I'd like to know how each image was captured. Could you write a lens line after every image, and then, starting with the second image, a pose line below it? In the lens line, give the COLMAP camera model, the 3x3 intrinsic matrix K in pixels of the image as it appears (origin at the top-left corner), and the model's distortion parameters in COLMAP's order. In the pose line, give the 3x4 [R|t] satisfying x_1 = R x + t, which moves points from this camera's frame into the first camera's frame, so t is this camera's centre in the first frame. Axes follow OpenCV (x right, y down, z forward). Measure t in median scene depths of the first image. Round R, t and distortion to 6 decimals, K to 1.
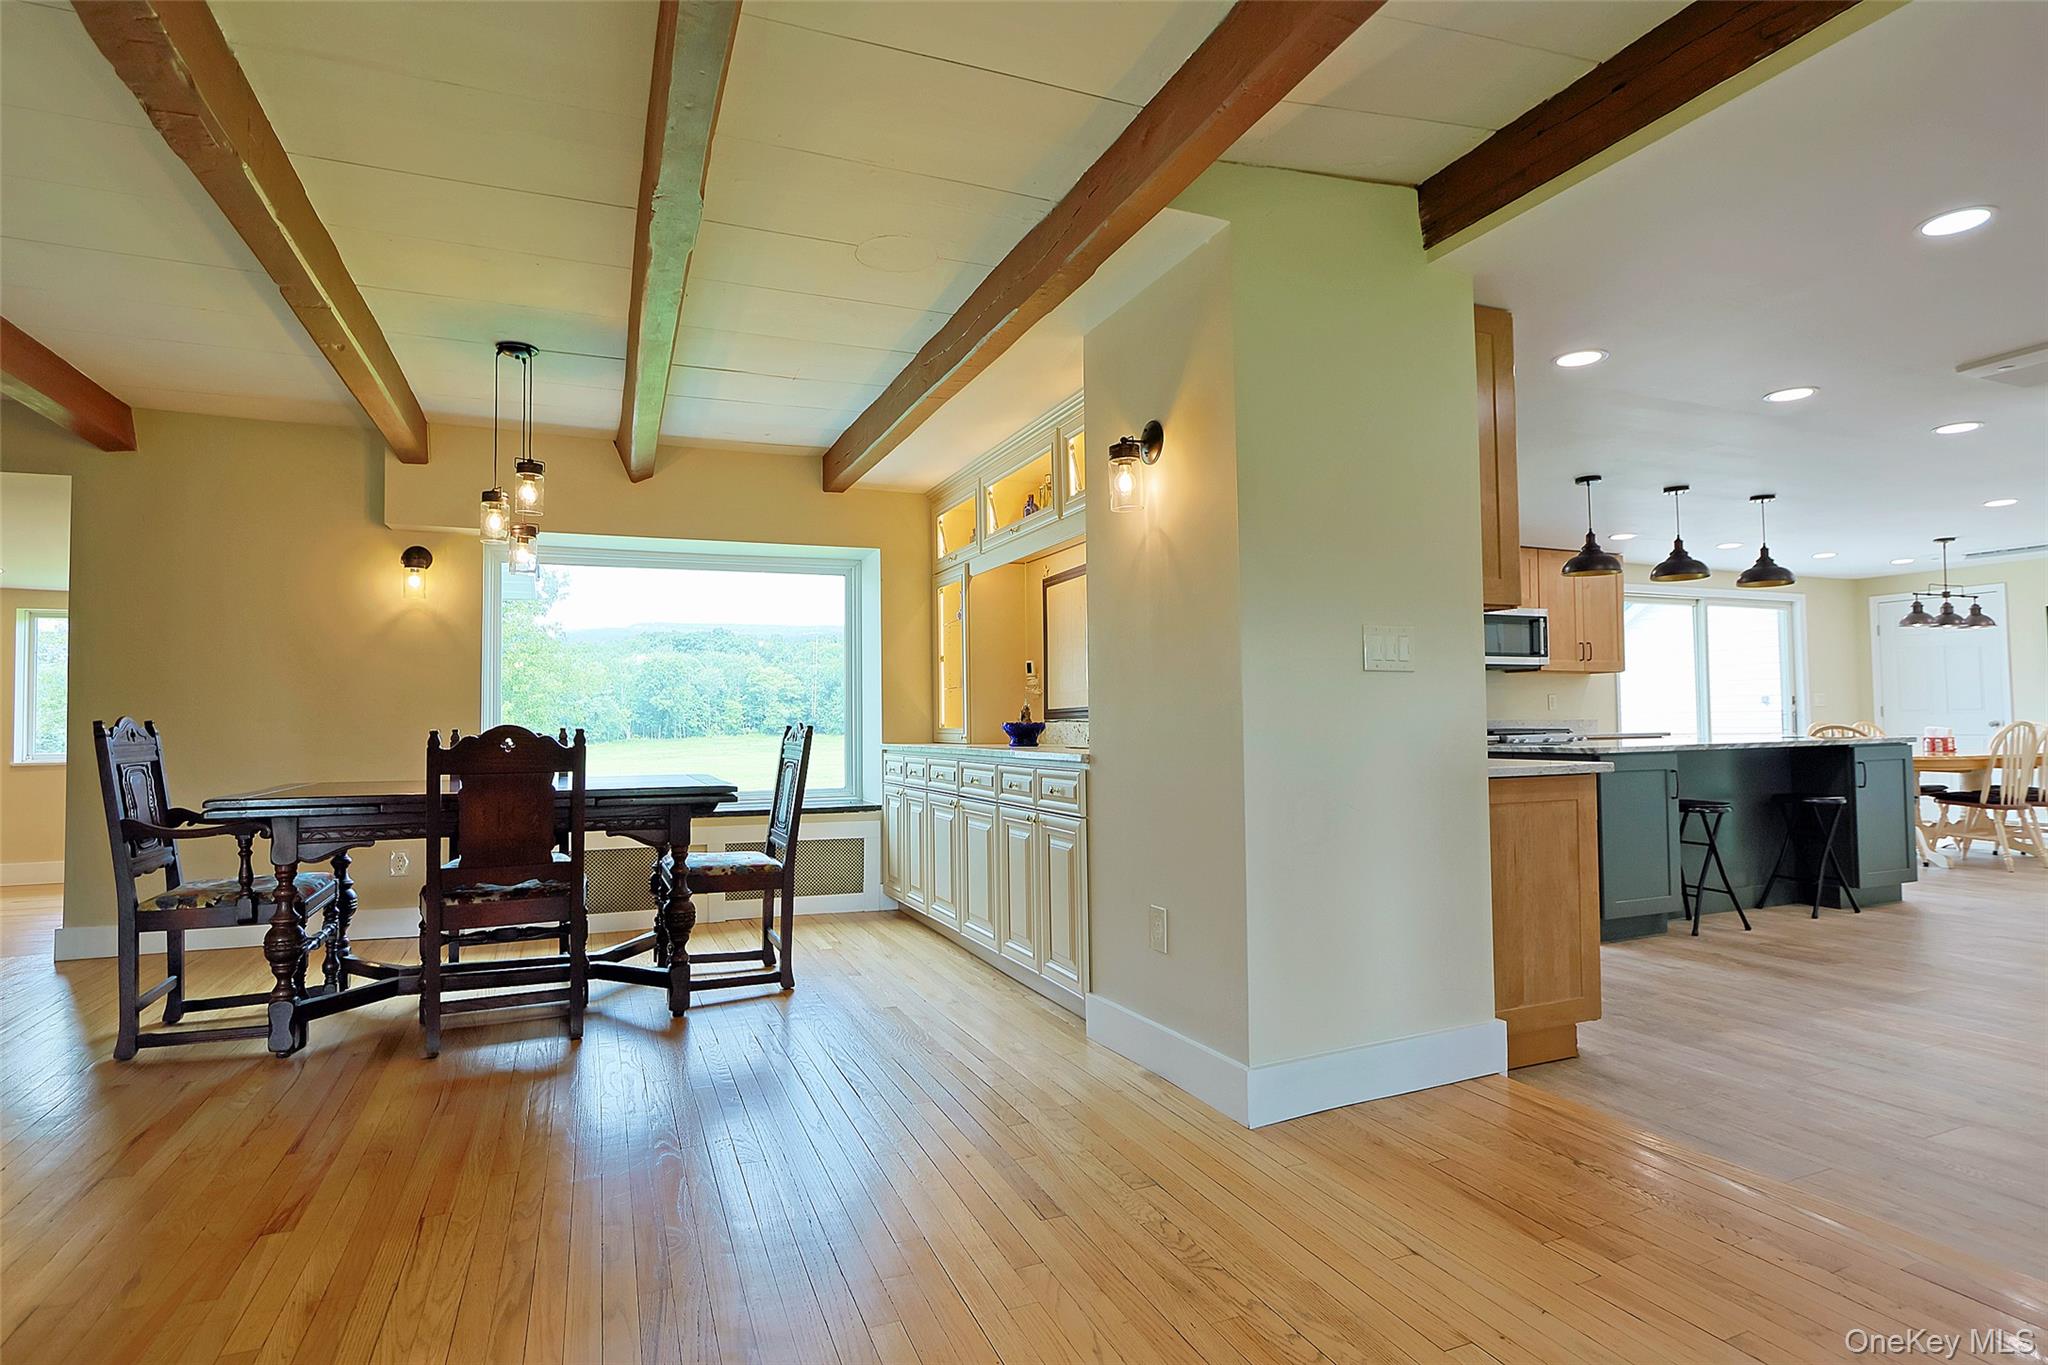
lens RADIAL K [[1056.6, 0, 1024.0], [0, 1056.6, 682.5], [0, 0, 1]] dist [-0.015522, -0.000390]
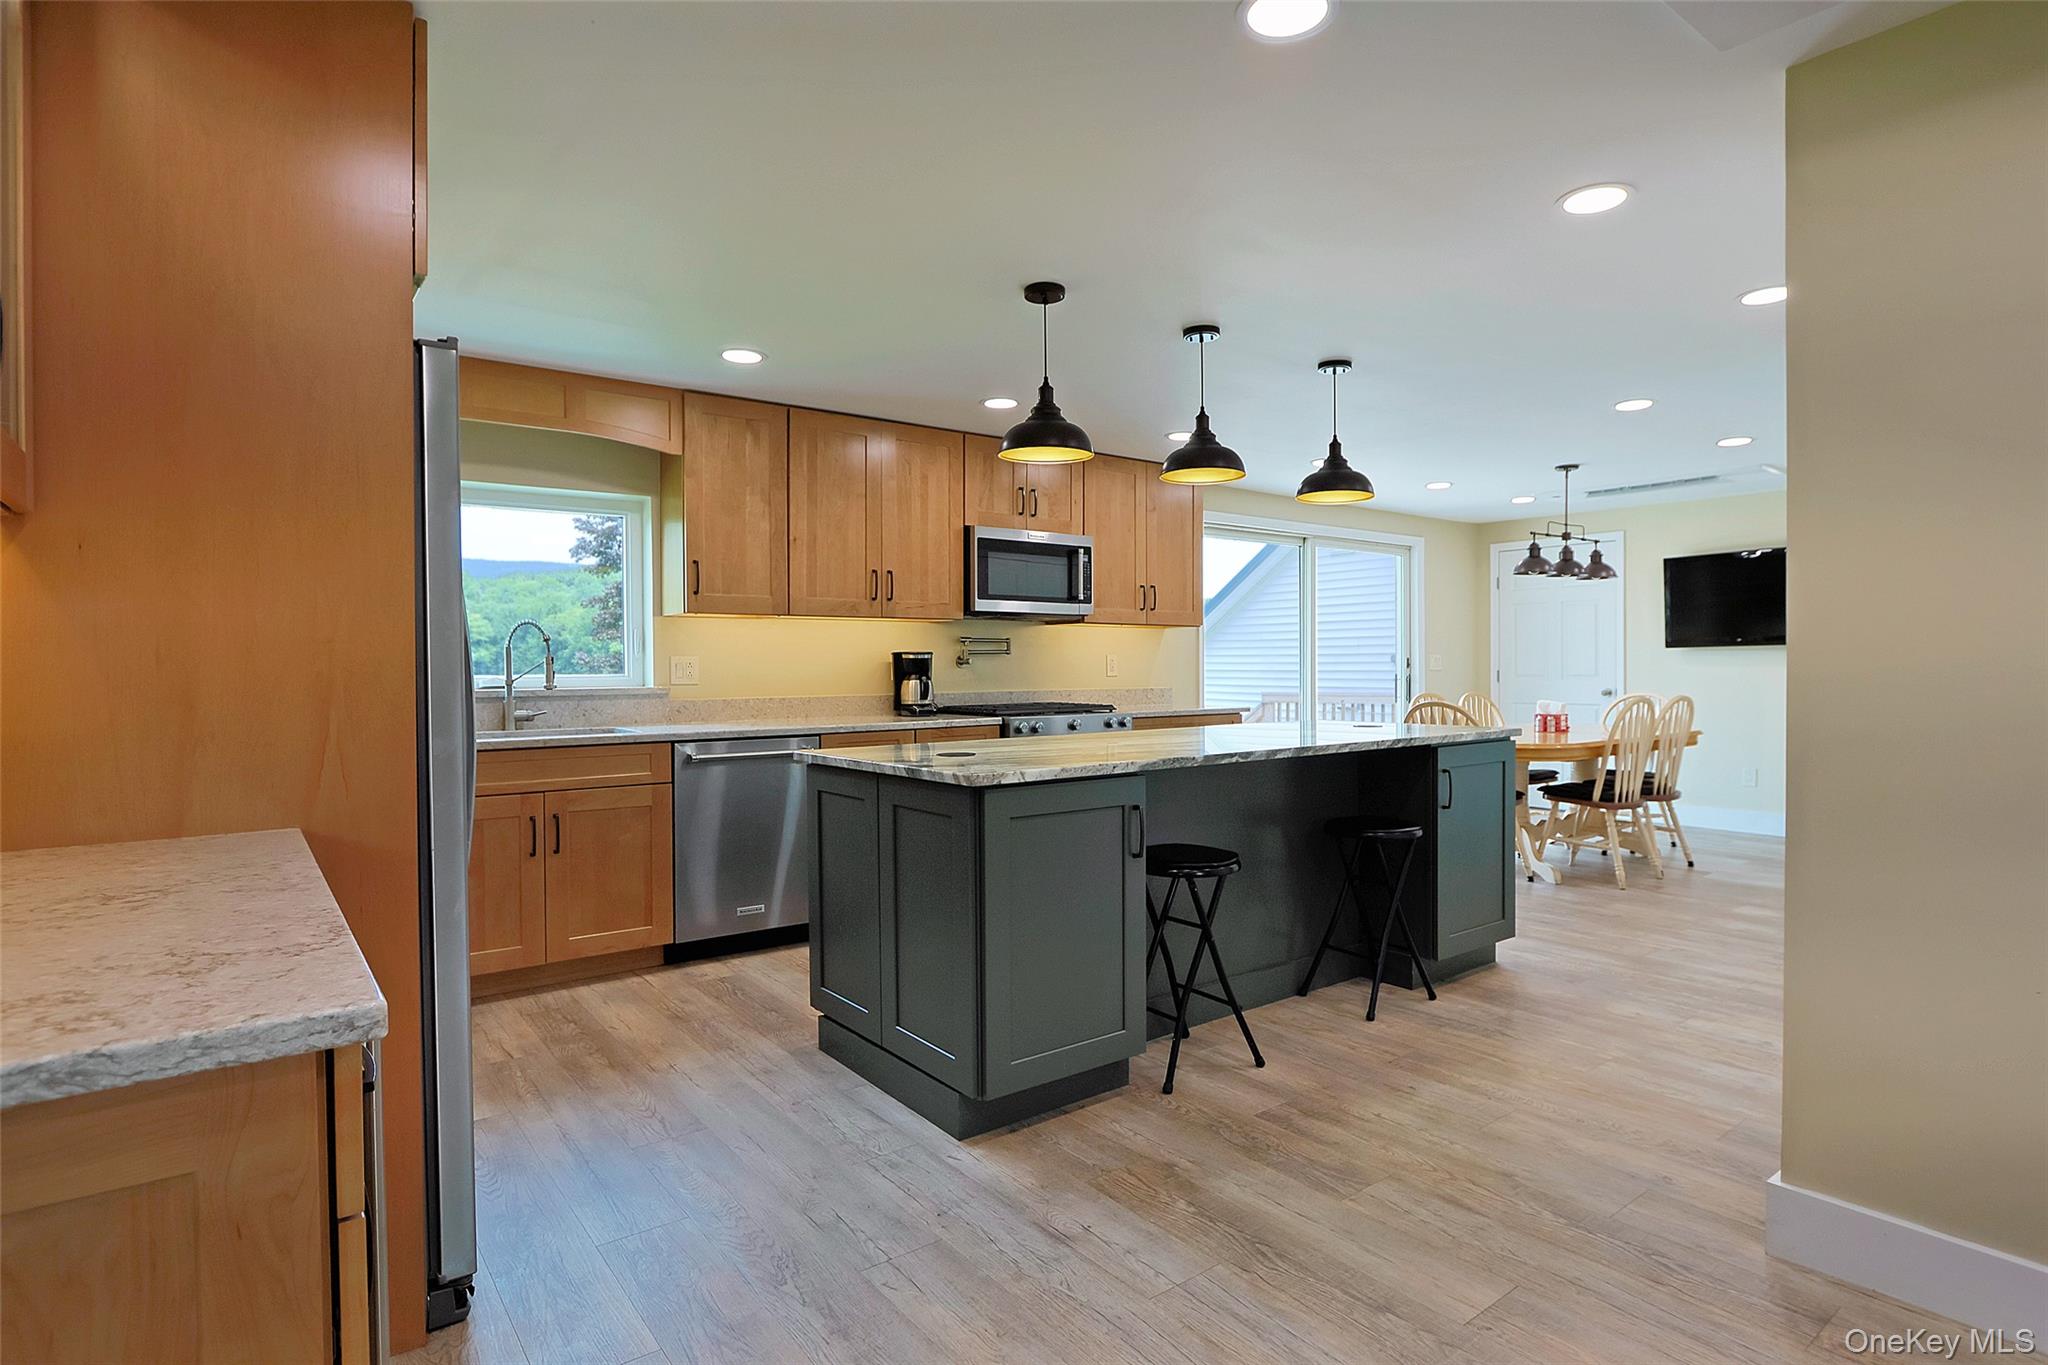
lens RADIAL K [[1056.6, 0, 1024.0], [0, 1056.6, 682.5], [0, 0, 1]] dist [-0.015522, -0.000390]
pose [[0.968252, 0.002952, 0.249959, 0.368088], [-0.015720, 0.998670, 0.049098, -0.007002], [-0.249481, -0.051468, 0.967011, 0.417926]]
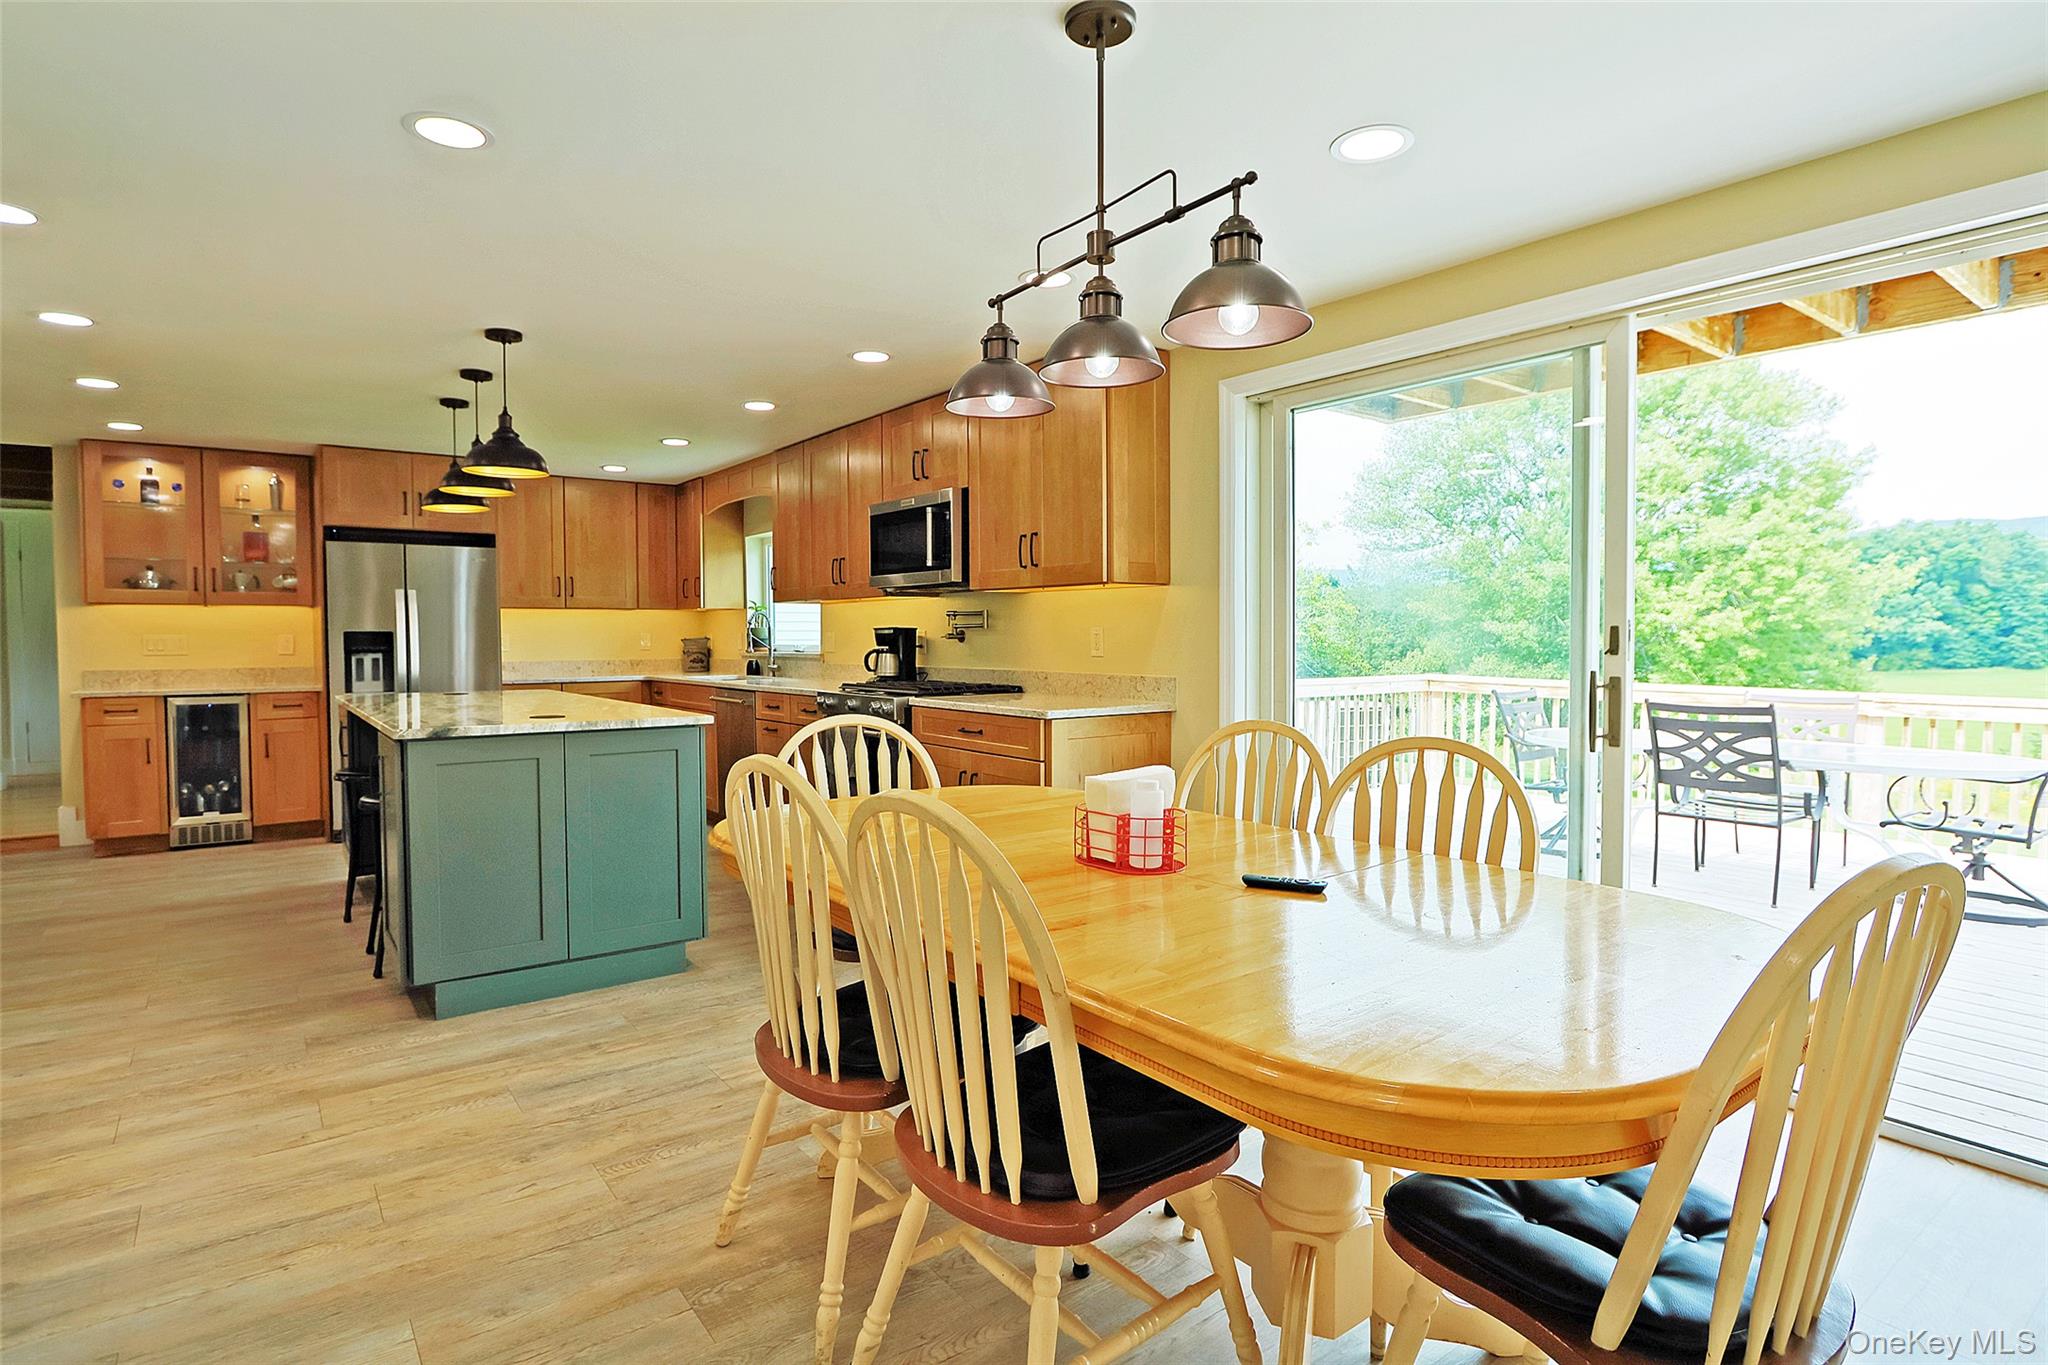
lens RADIAL K [[1056.6, 0, 1024.0], [0, 1056.6, 682.5], [0, 0, 1]] dist [-0.015522, -0.000390]
pose [[0.247025, 0.052402, -0.967591, 1.427625], [0.032428, 0.997530, 0.062302, 0.006352], [0.968466, -0.046767, 0.244715, 1.164807]]
